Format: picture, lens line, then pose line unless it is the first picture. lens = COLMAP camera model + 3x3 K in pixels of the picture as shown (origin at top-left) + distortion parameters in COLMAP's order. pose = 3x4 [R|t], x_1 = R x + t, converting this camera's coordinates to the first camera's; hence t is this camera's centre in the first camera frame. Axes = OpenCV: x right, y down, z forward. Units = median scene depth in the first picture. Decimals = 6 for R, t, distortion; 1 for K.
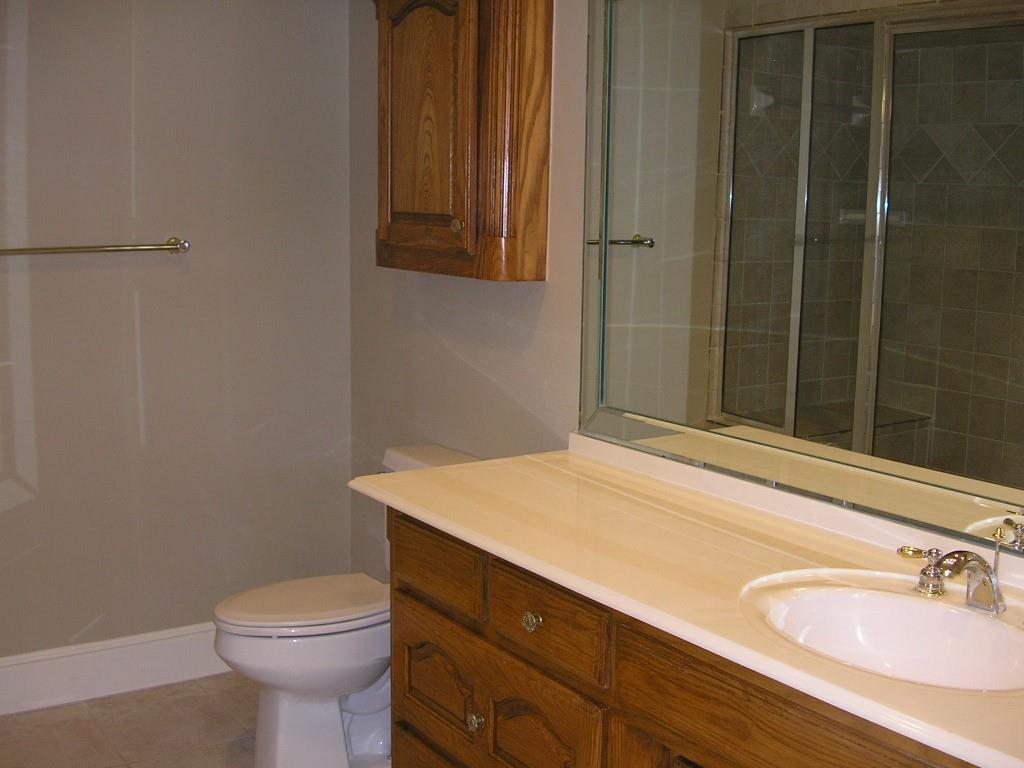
lens RADIAL K [[1200.2, 0, 509.3], [0, 1200.2, 382.6], [0, 0, 1]] dist [-0.146806, 0.000000]
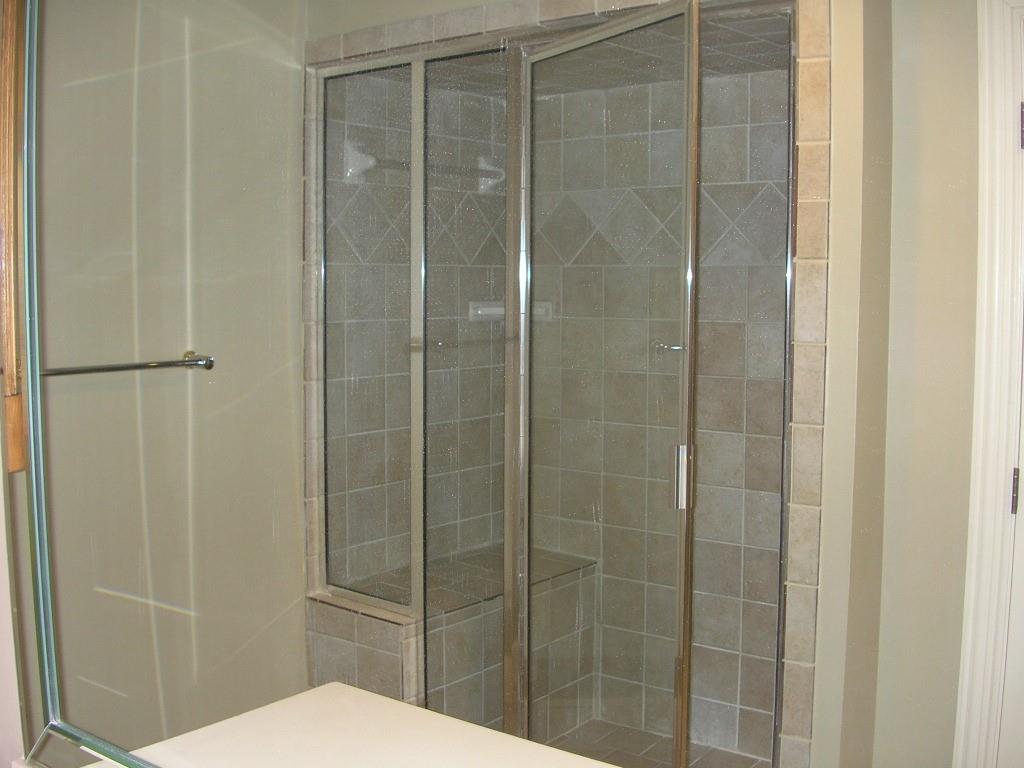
lens RADIAL K [[1200.2, 0, 512.2], [0, 1200.2, 385.6], [0, 0, 1]] dist [-0.146806, 0.000000]
pose [[0.951510, -0.044242, 0.304419, 0.070135], [0.064181, 0.996377, -0.055801, -0.049914], [-0.300847, 0.072633, 0.950902, 0.265879]]
